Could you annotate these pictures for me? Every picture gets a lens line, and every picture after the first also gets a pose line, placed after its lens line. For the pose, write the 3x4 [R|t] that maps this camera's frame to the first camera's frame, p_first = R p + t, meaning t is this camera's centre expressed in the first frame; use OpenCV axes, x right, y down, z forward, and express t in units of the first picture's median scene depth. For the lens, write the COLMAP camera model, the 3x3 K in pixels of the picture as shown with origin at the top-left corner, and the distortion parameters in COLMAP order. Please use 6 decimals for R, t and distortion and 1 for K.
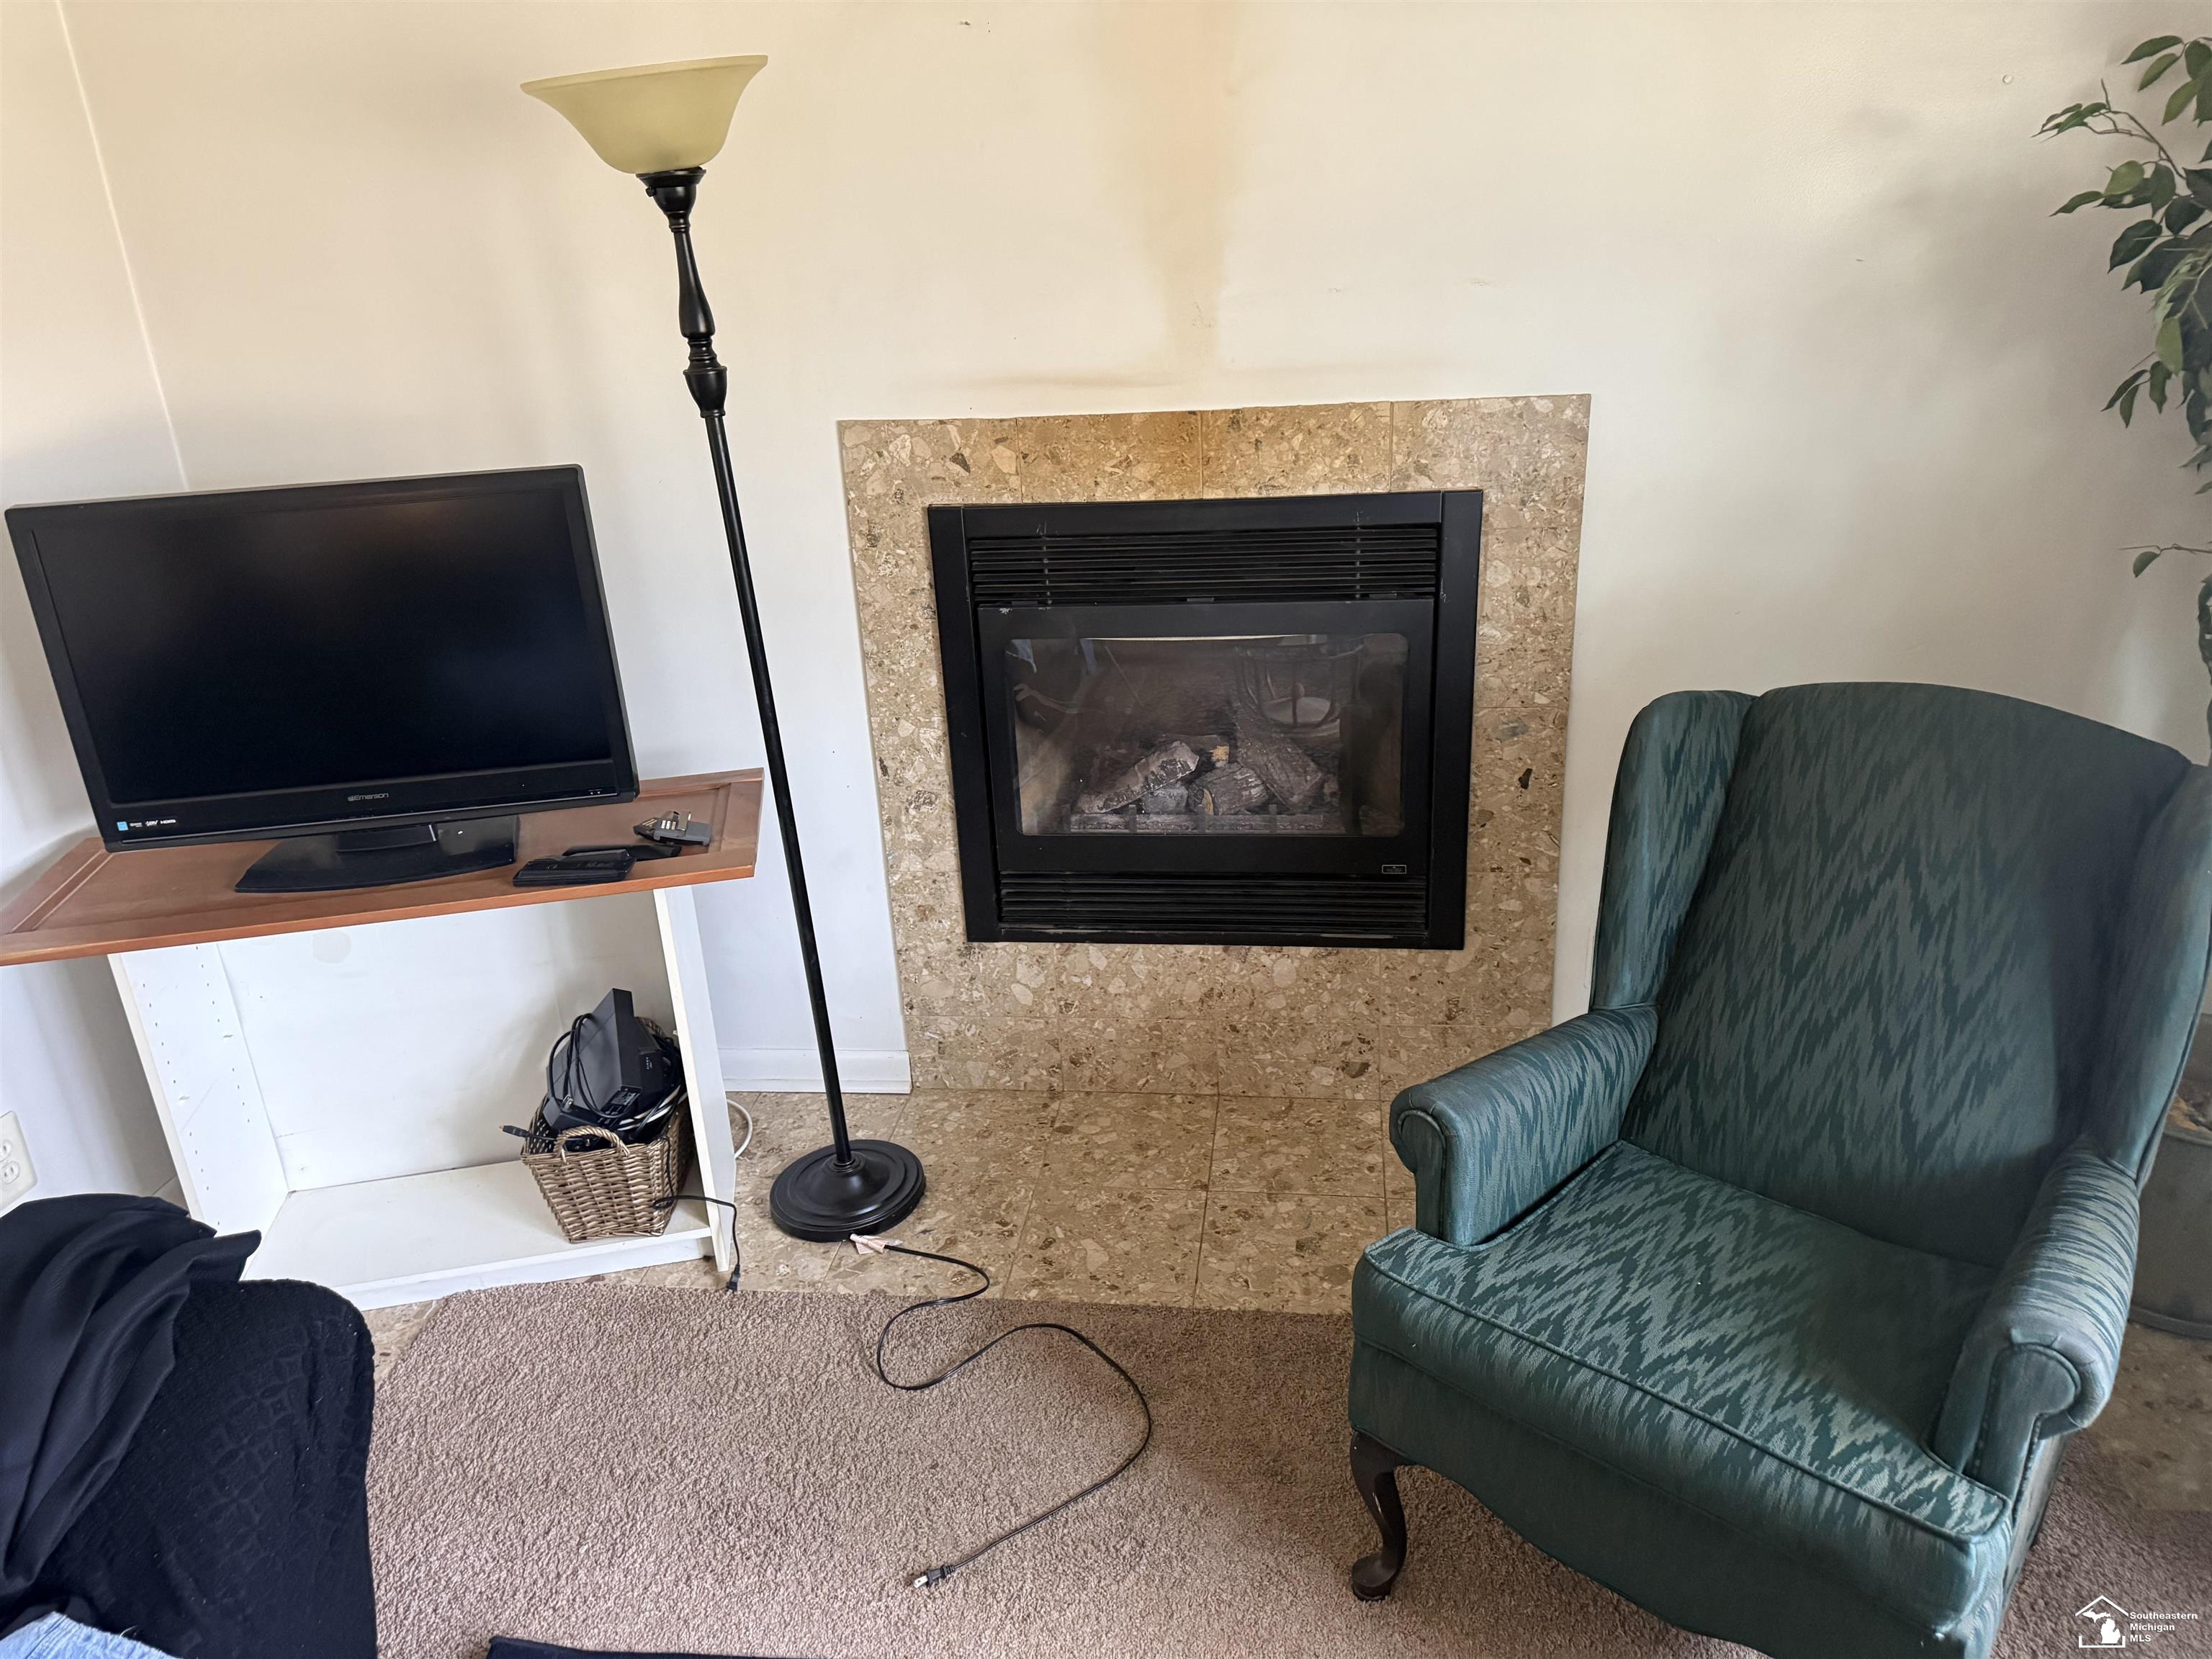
lens RADIAL K [[1569.0, 0, 1089.5], [0, 1569.0, 829.1], [0, 0, 1]] dist [0.092485, -0.092775]
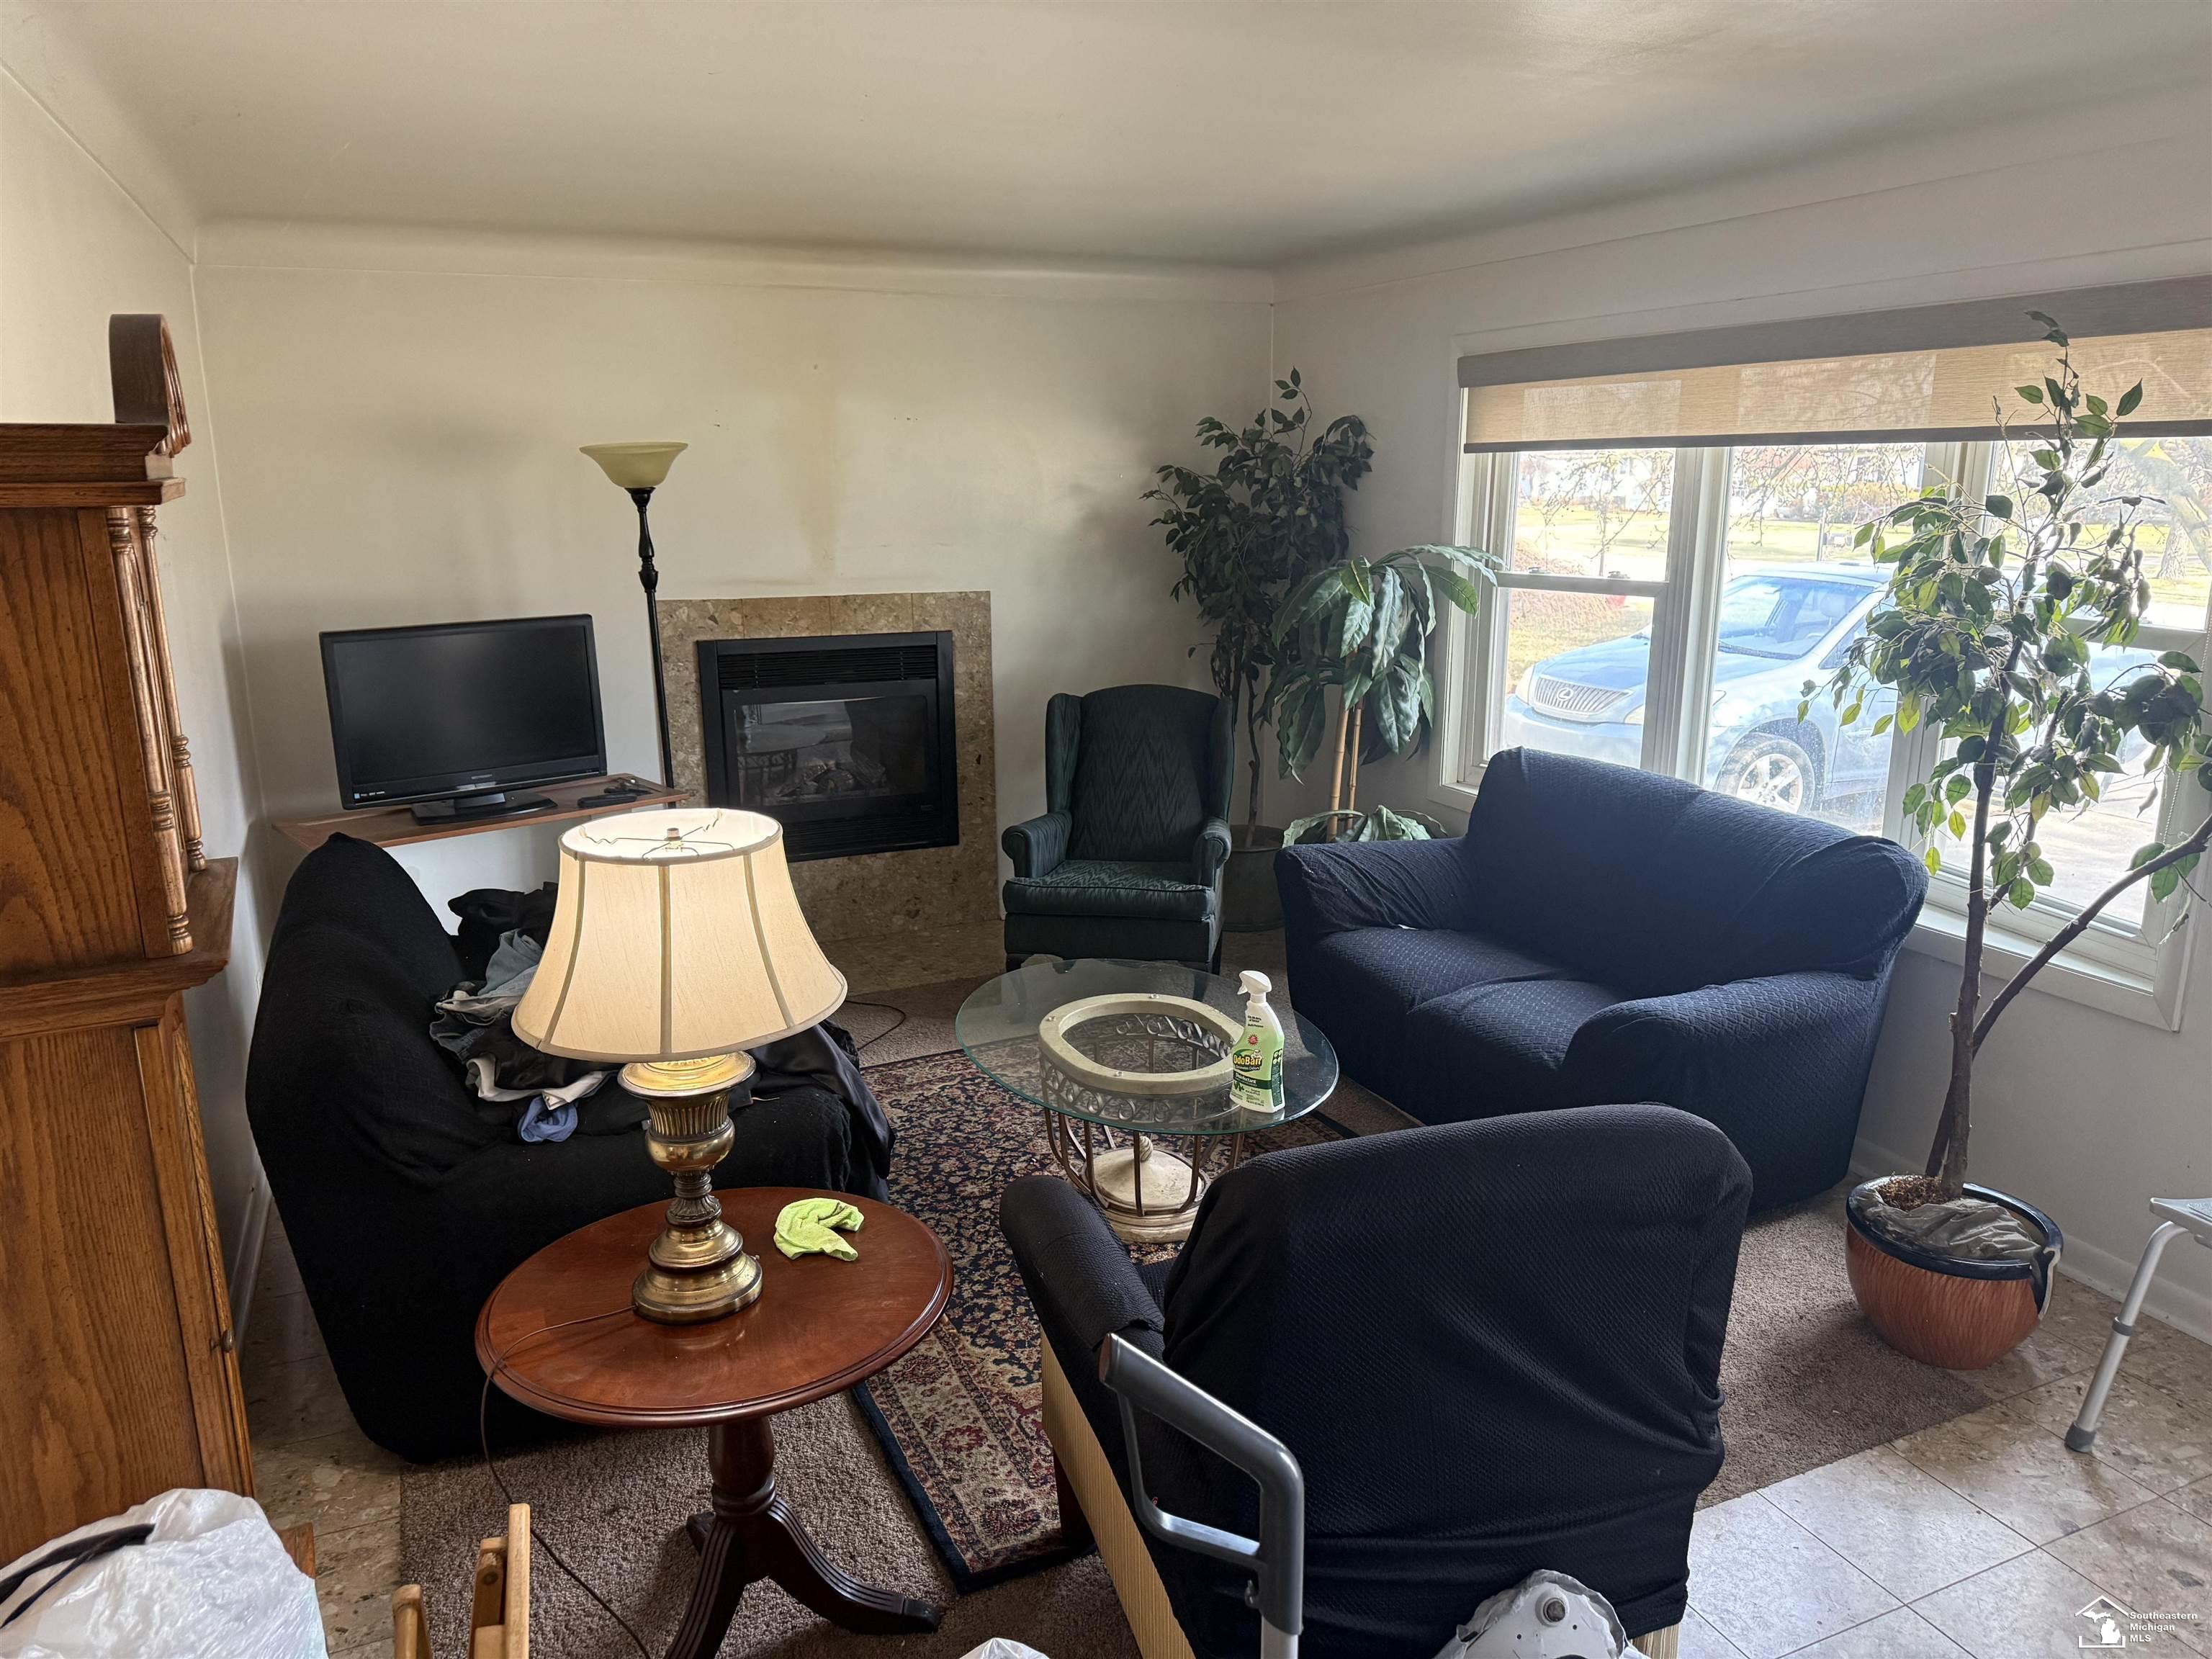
lens RADIAL K [[1569.0, 0, 1099.4], [0, 1569.0, 826.1], [0, 0, 1]] dist [0.092485, -0.092775]
pose [[0.853375, -0.070747, 0.516474, -0.740118], [0.155029, 0.980365, -0.121865, 0.362539], [-0.497712, 0.184065, 0.847587, -0.953969]]
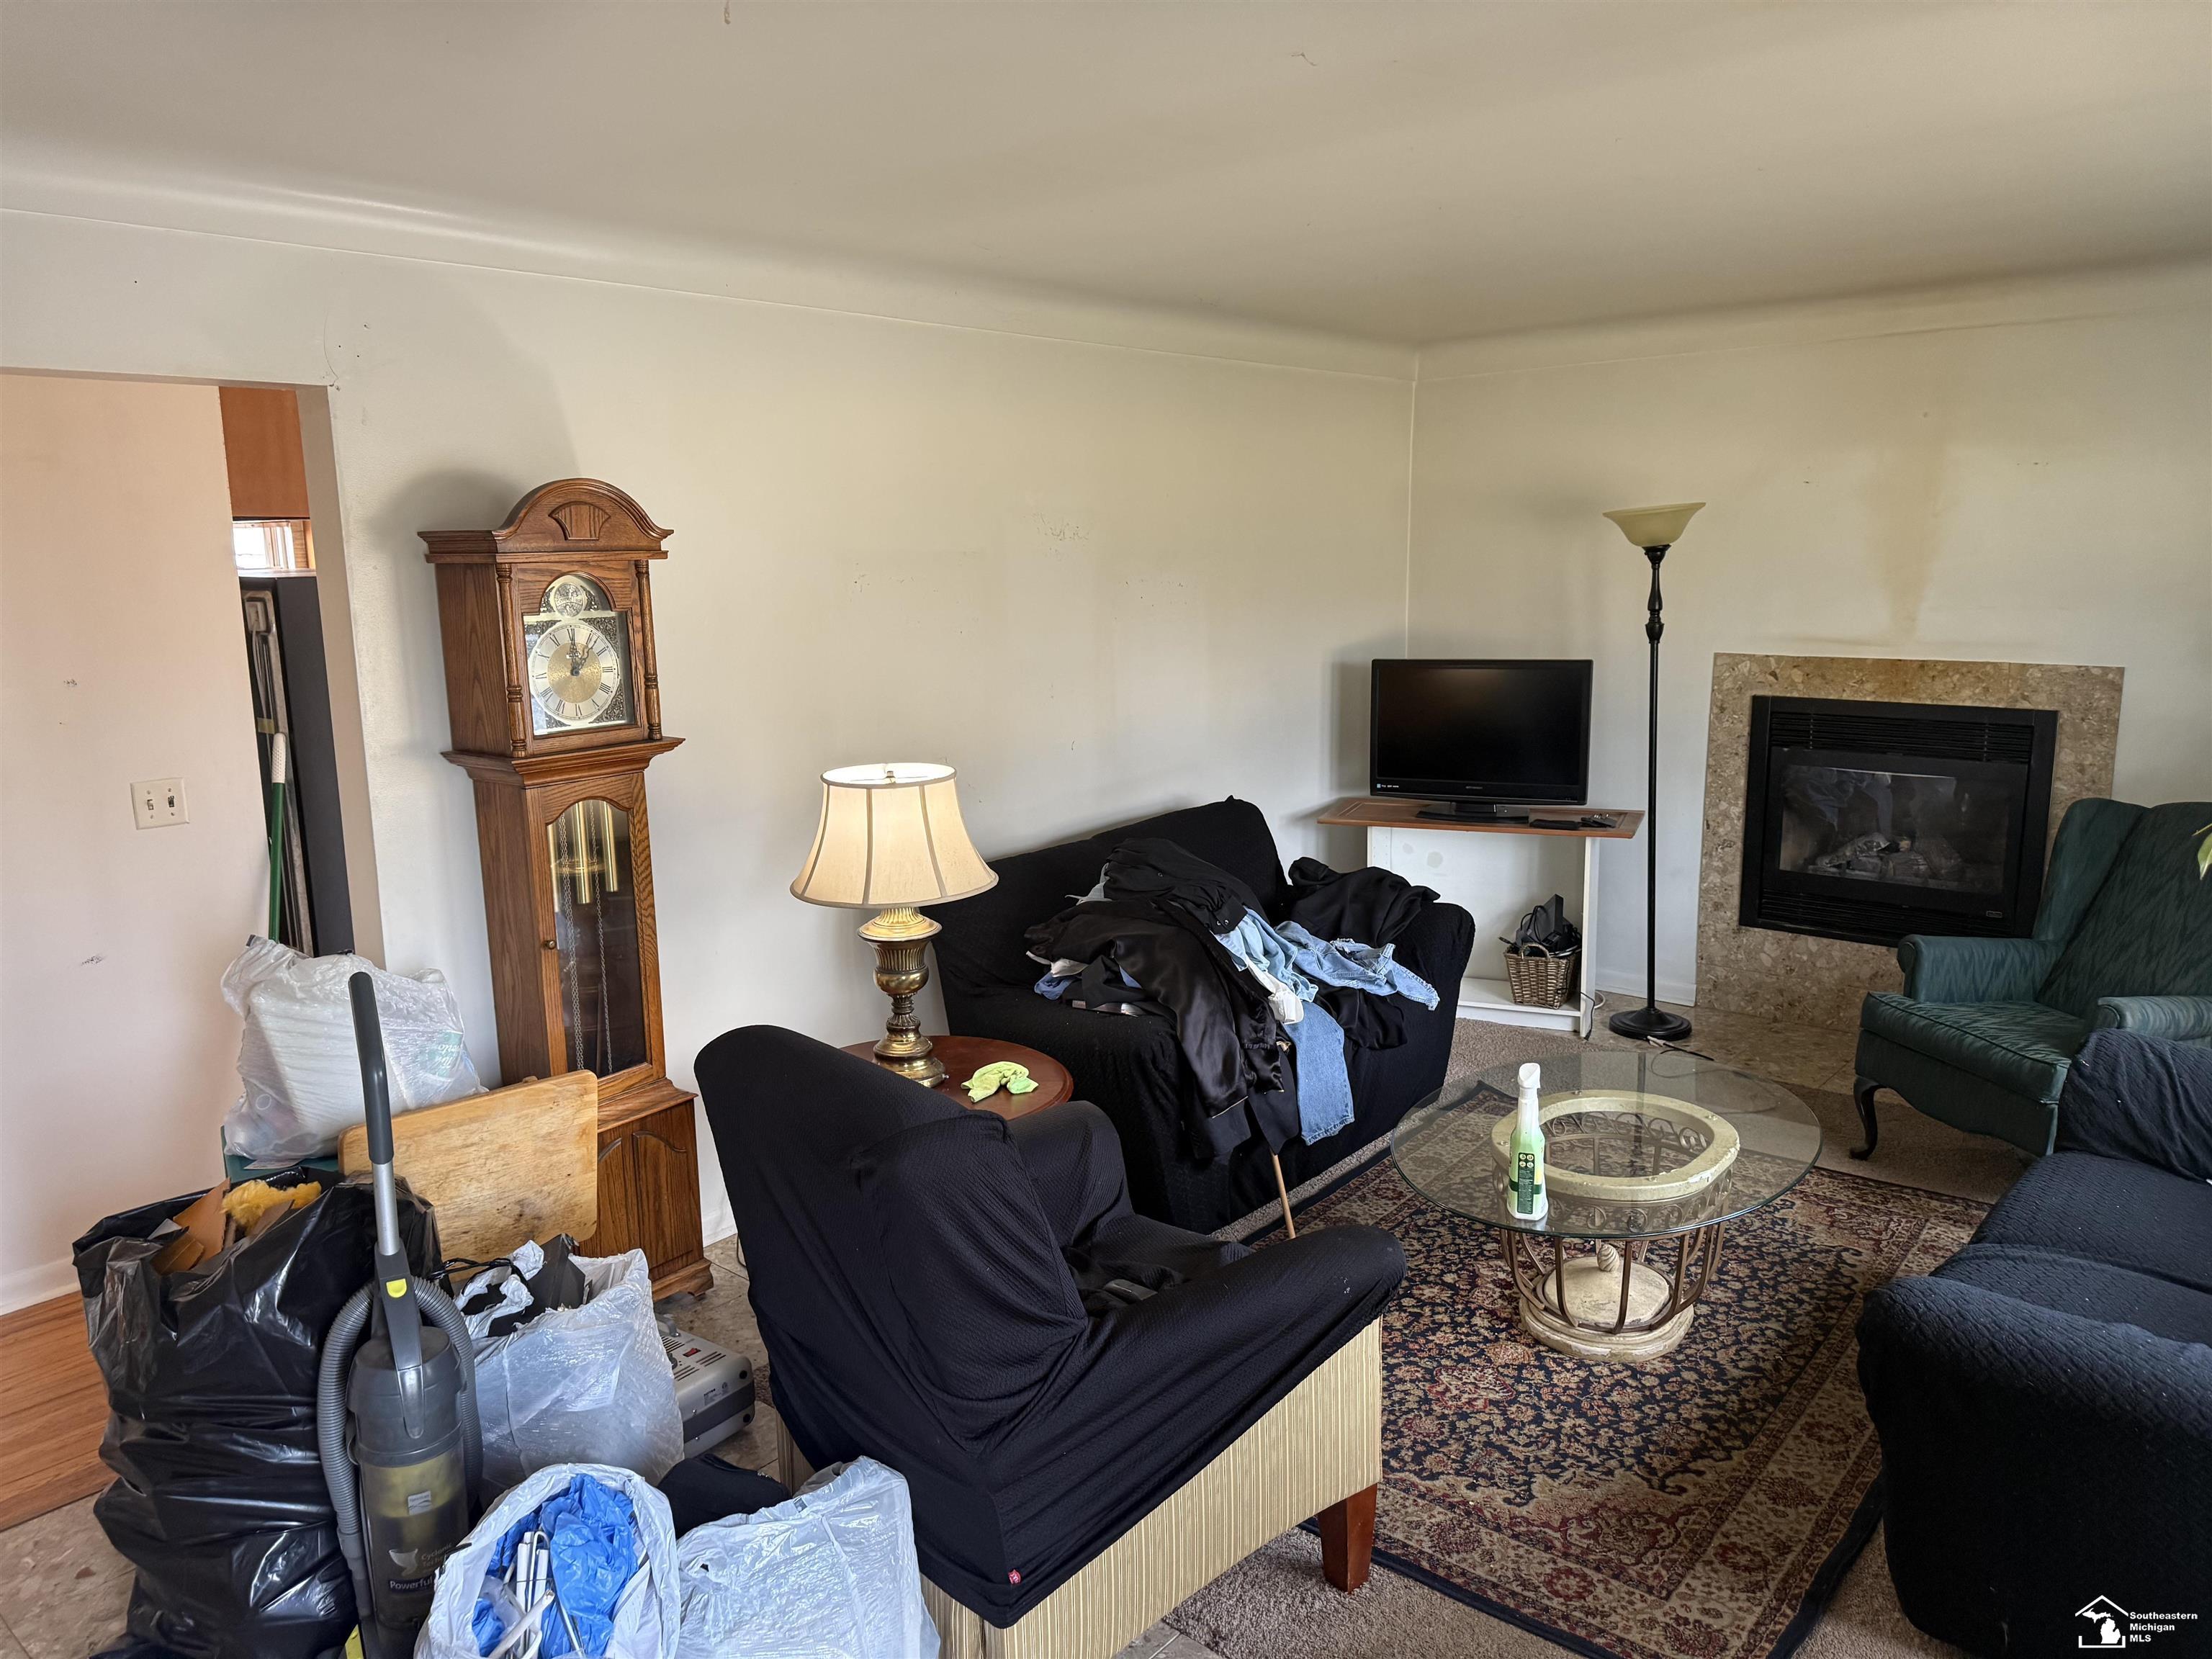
lens RADIAL K [[1569.0, 0, 1119.9], [0, 1569.0, 843.2], [0, 0, 1]] dist [0.092485, -0.092775]
pose [[0.847234, 0.141549, -0.512013, 0.290604], [-0.221398, 0.970234, -0.098123, 0.373871], [0.482884, 0.196492, 0.853355, -1.146261]]
